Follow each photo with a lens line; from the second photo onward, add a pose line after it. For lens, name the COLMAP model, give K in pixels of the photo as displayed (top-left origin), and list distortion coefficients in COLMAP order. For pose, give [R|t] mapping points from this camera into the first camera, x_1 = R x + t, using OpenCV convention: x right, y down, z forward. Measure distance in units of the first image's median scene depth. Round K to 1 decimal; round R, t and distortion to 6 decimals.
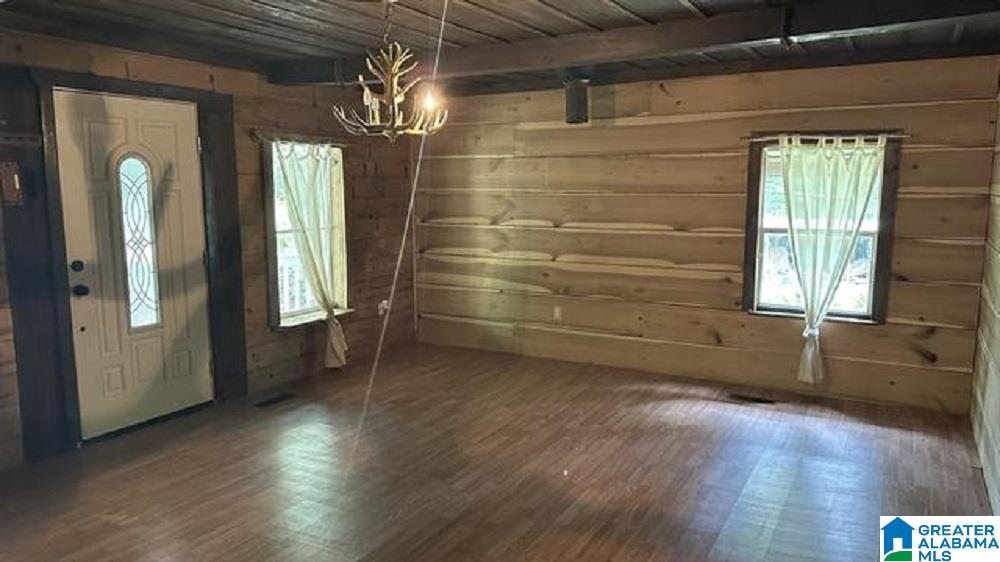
lens RADIAL K [[676.6, 0, 507.8], [0, 676.6, 283.5], [0, 0, 1]] dist [0.013645, -0.044804]
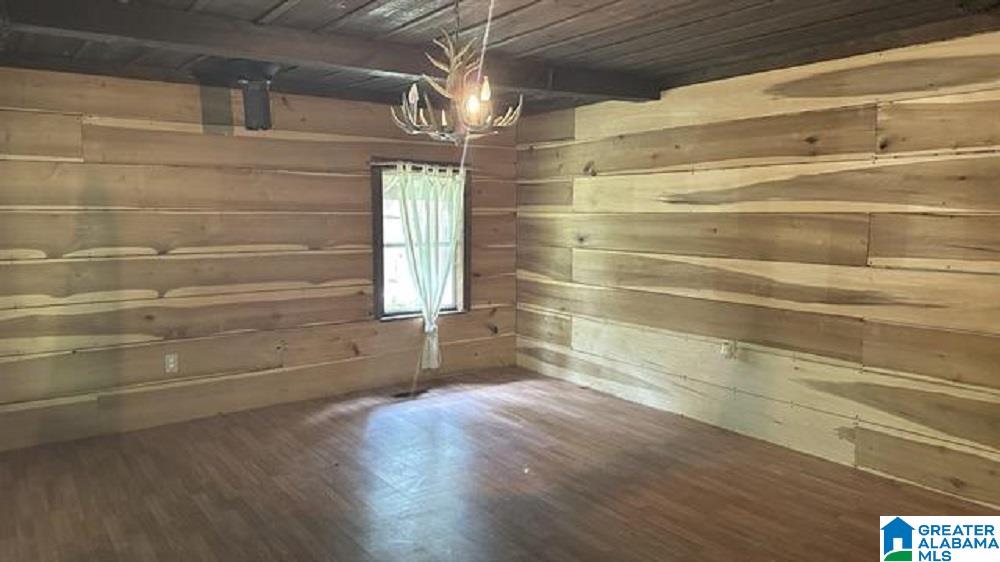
lens RADIAL K [[676.6, 0, 510.1], [0, 676.6, 284.1], [0, 0, 1]] dist [0.013645, -0.044804]
pose [[0.388344, -0.097737, 0.916317, -0.566077], [0.120386, 0.991219, 0.054706, -0.050181], [-0.913617, 0.089067, 0.396700, 0.369079]]
